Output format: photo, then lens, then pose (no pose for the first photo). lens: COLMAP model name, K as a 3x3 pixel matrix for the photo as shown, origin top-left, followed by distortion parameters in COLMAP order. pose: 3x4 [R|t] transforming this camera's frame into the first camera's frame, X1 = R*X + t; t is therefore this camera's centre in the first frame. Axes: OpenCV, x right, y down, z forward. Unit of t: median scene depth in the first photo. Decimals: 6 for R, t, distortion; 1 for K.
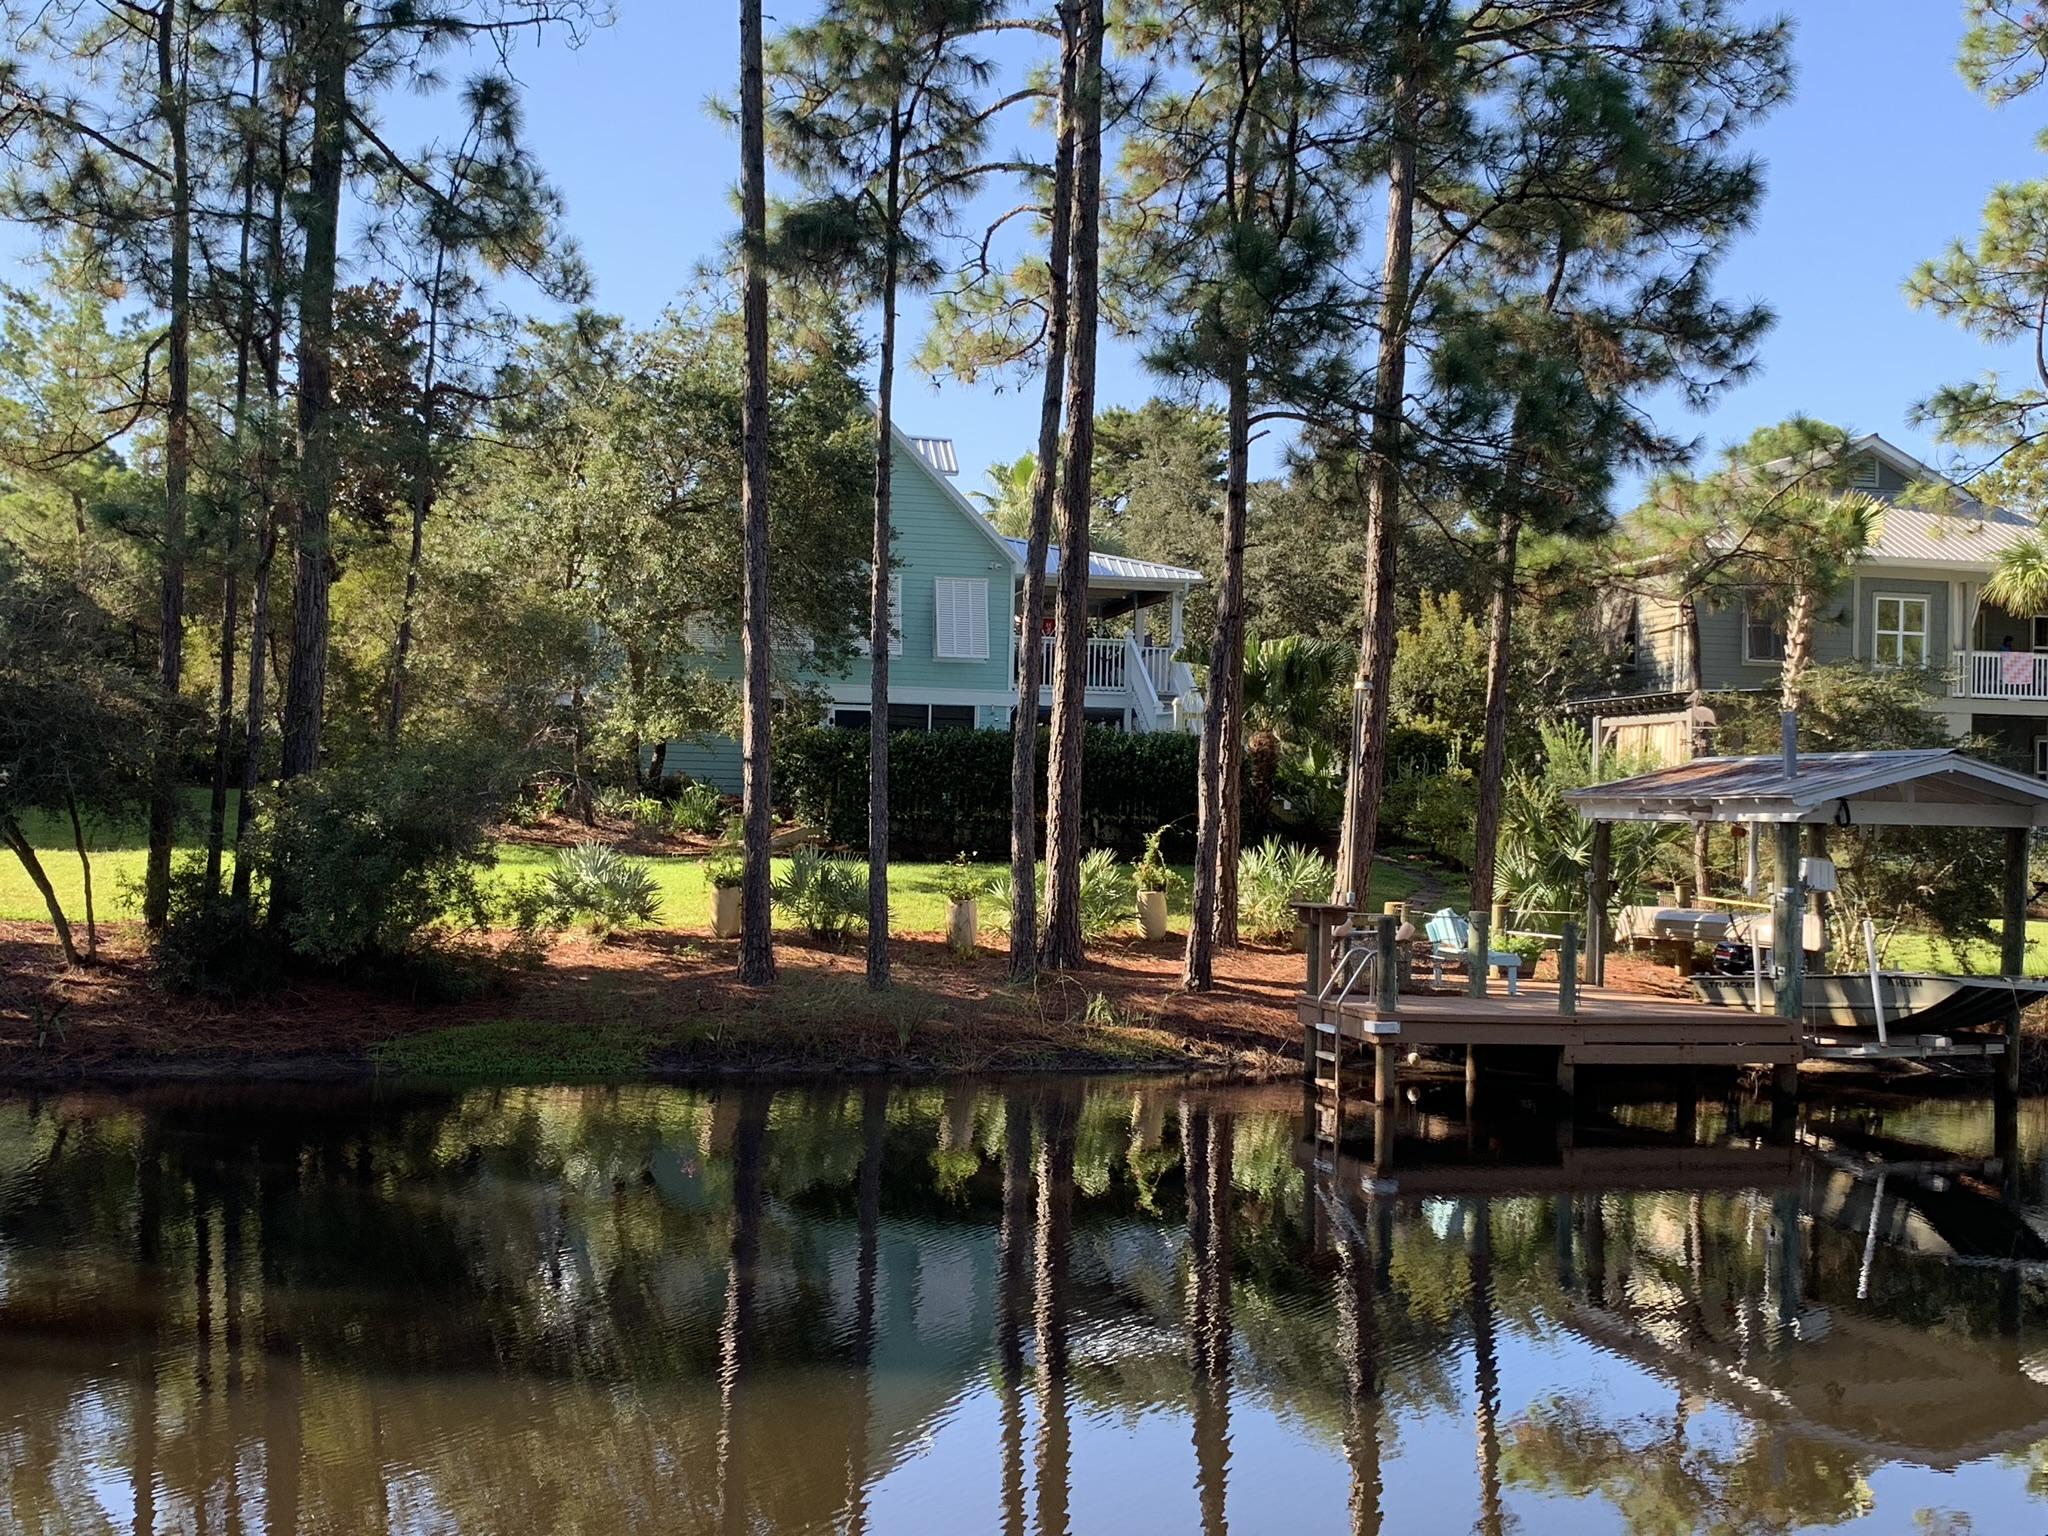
lens RADIAL K [[2271.7, 0, 1024.0], [0, 2271.7, 768.0], [0, 0, 1]] dist [0.180576, -0.499327]
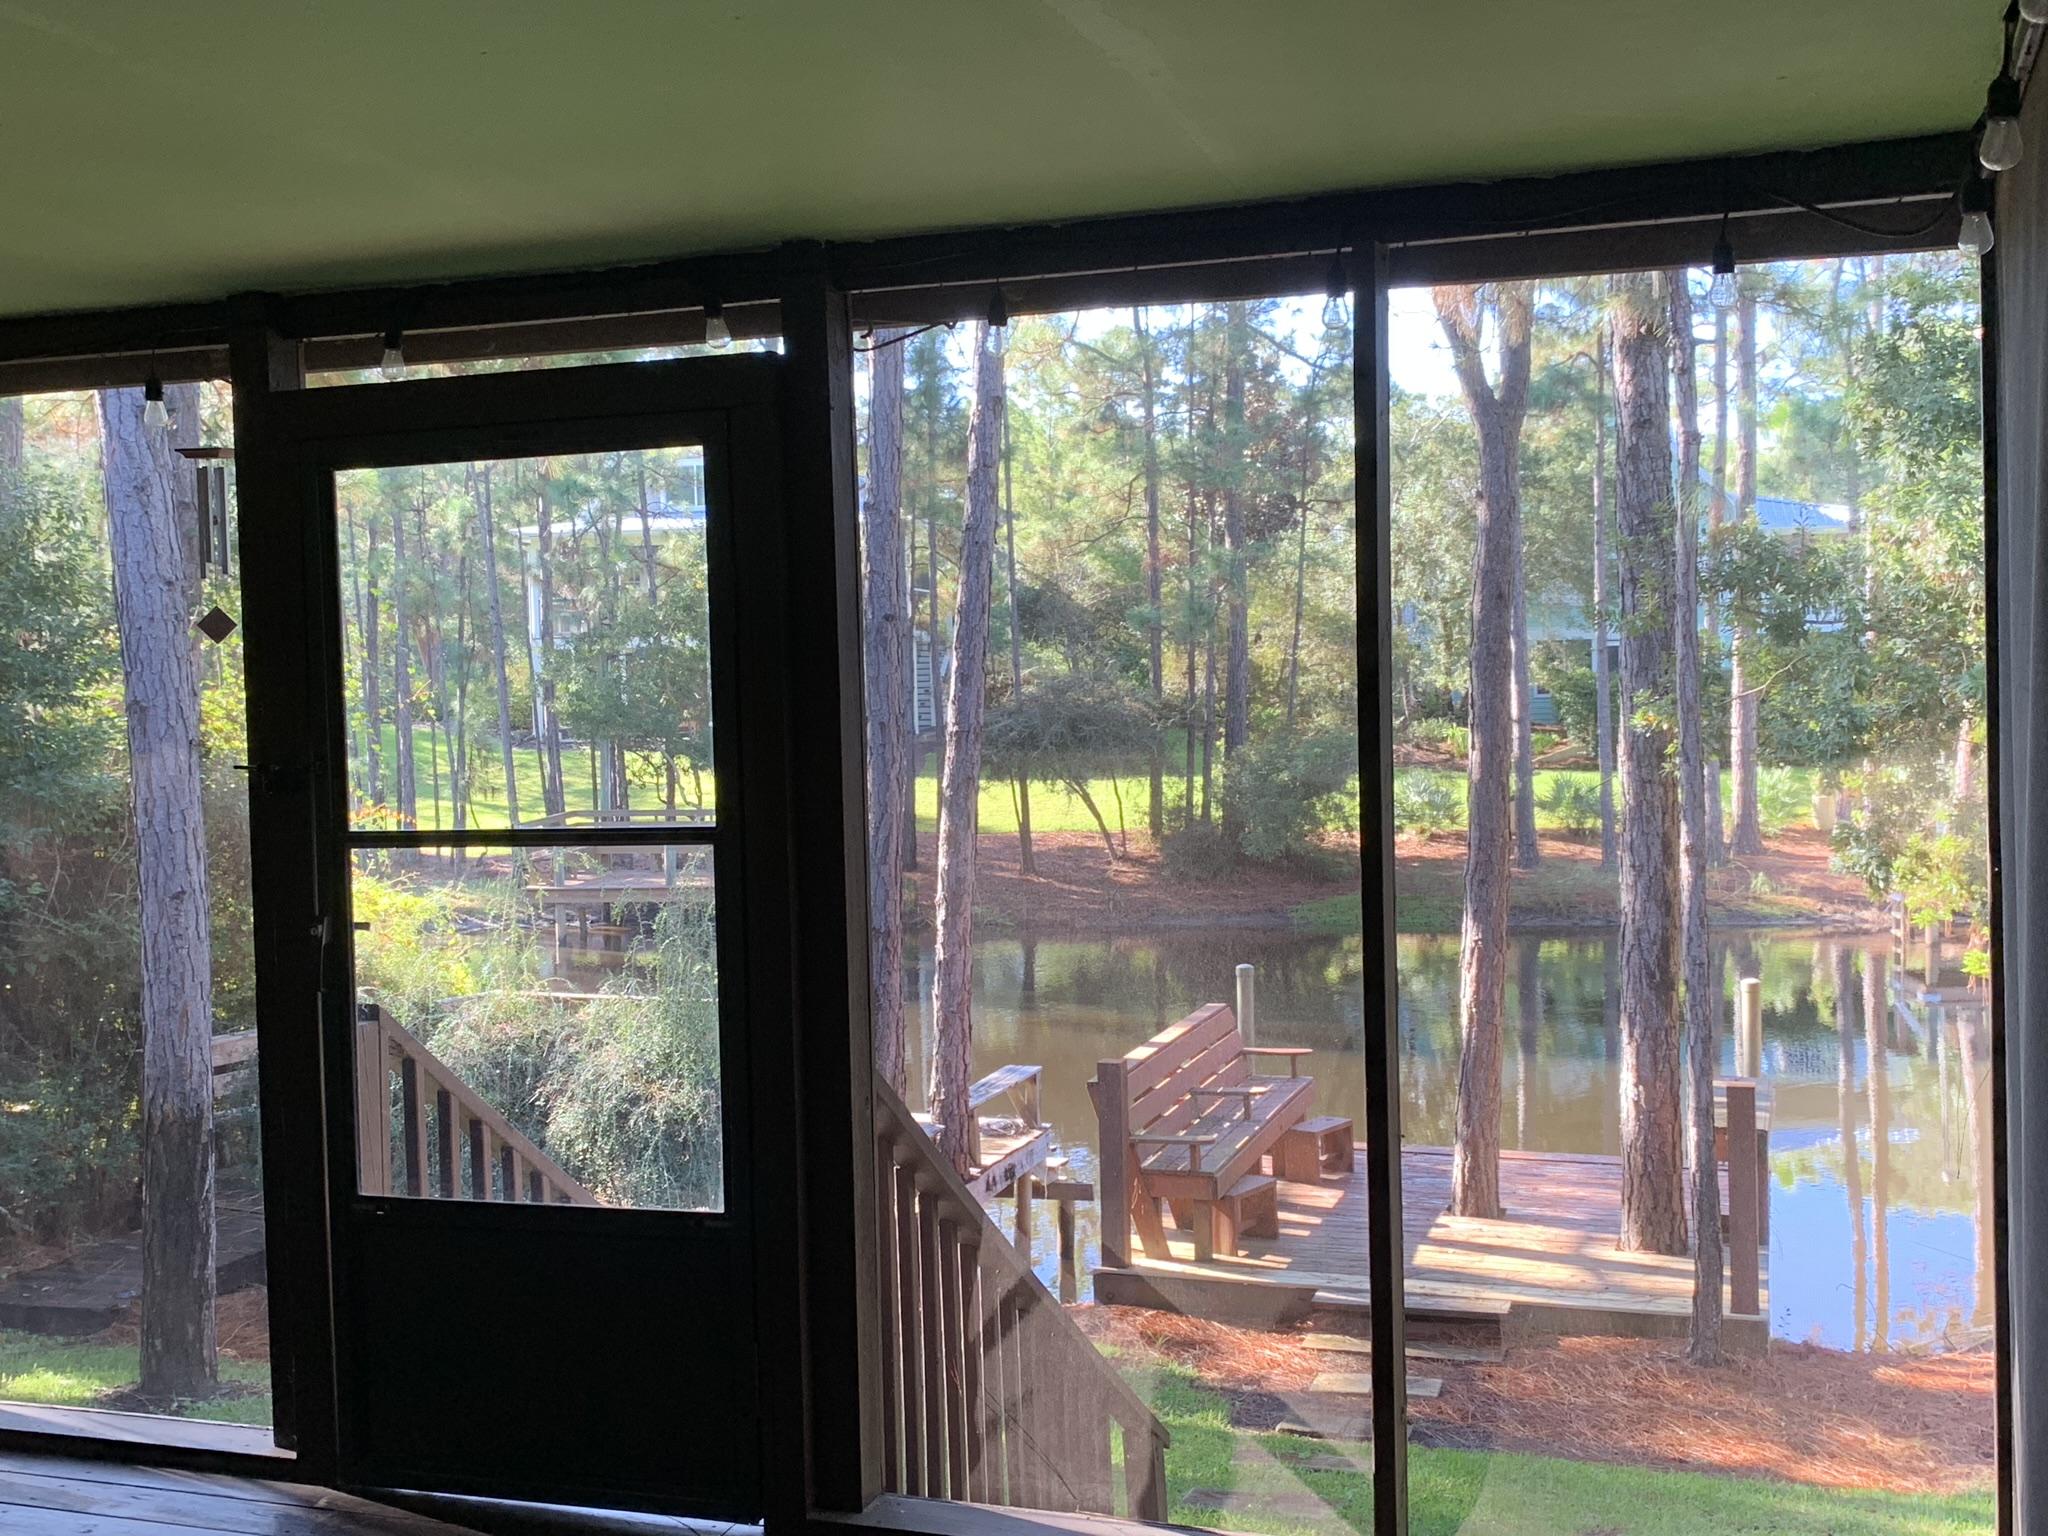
lens RADIAL K [[2268.7, 0, 1014.1], [0, 2268.7, 755.3], [0, 0, 1]] dist [0.189596, -0.579014]
pose [[0.931932, -0.029566, -0.361425, 0.114328], [0.051443, 0.997370, 0.051055, -0.073699], [0.358965, -0.066172, 0.931002, -0.527506]]
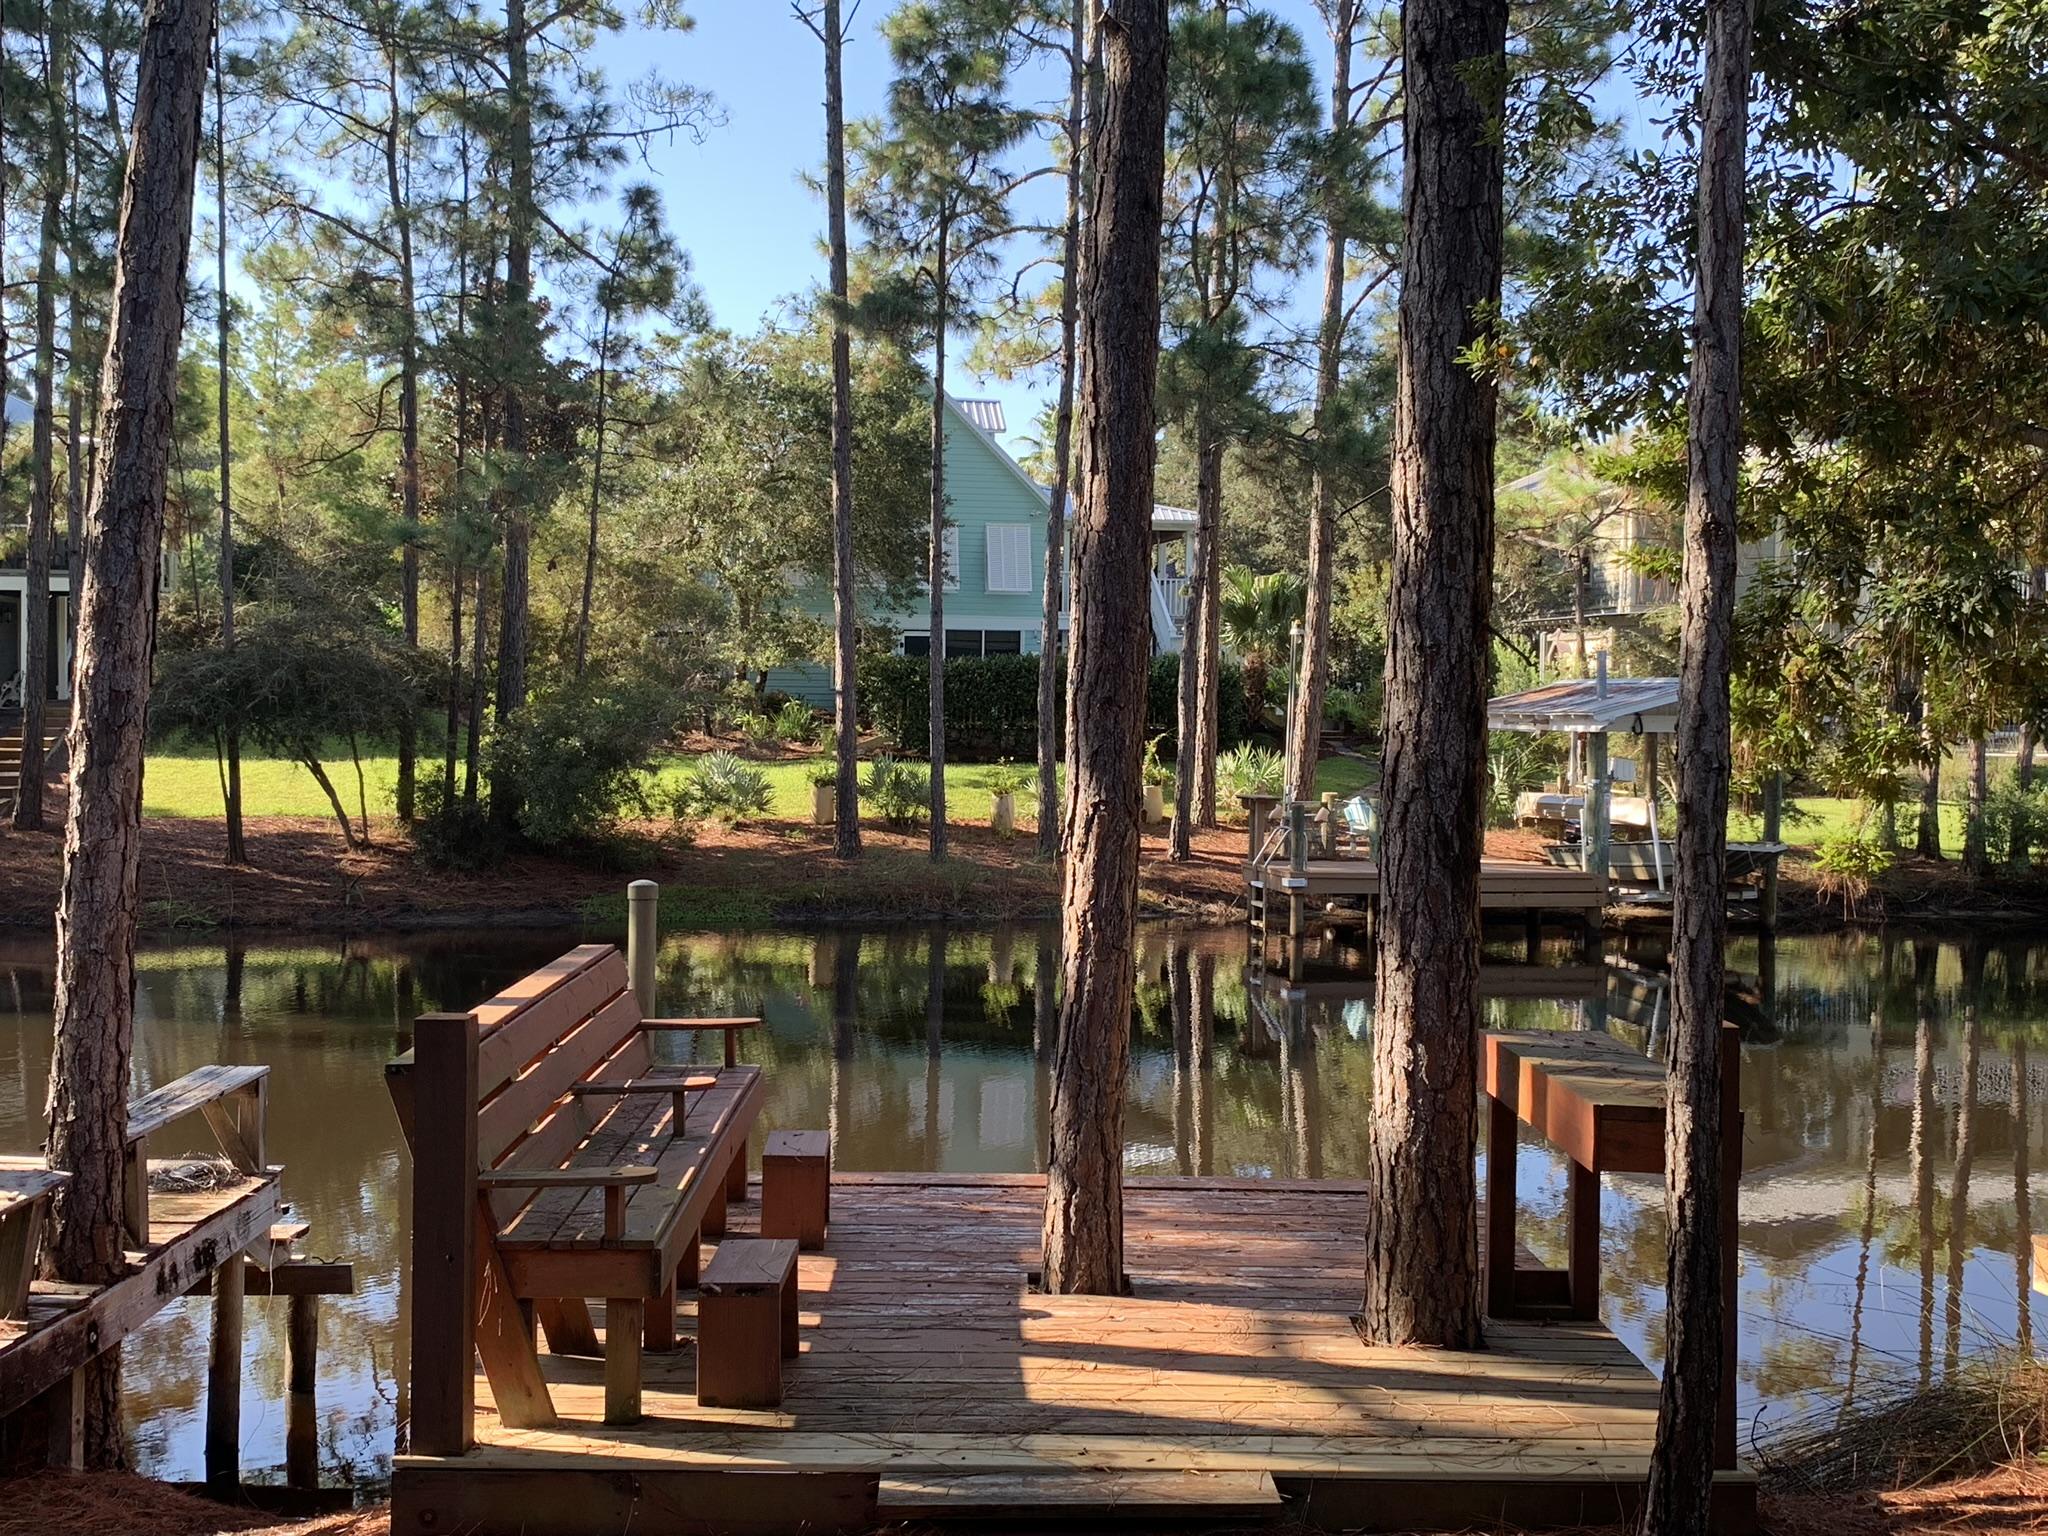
lens RADIAL K [[2268.7, 0, 1014.1], [0, 2268.7, 755.3], [0, 0, 1]] dist [0.189596, -0.579014]
pose [[0.999287, -0.010678, -0.036215, 0.027965], [0.012256, 0.998973, 0.043623, -0.021973], [0.035712, -0.044035, 0.998391, -0.314209]]
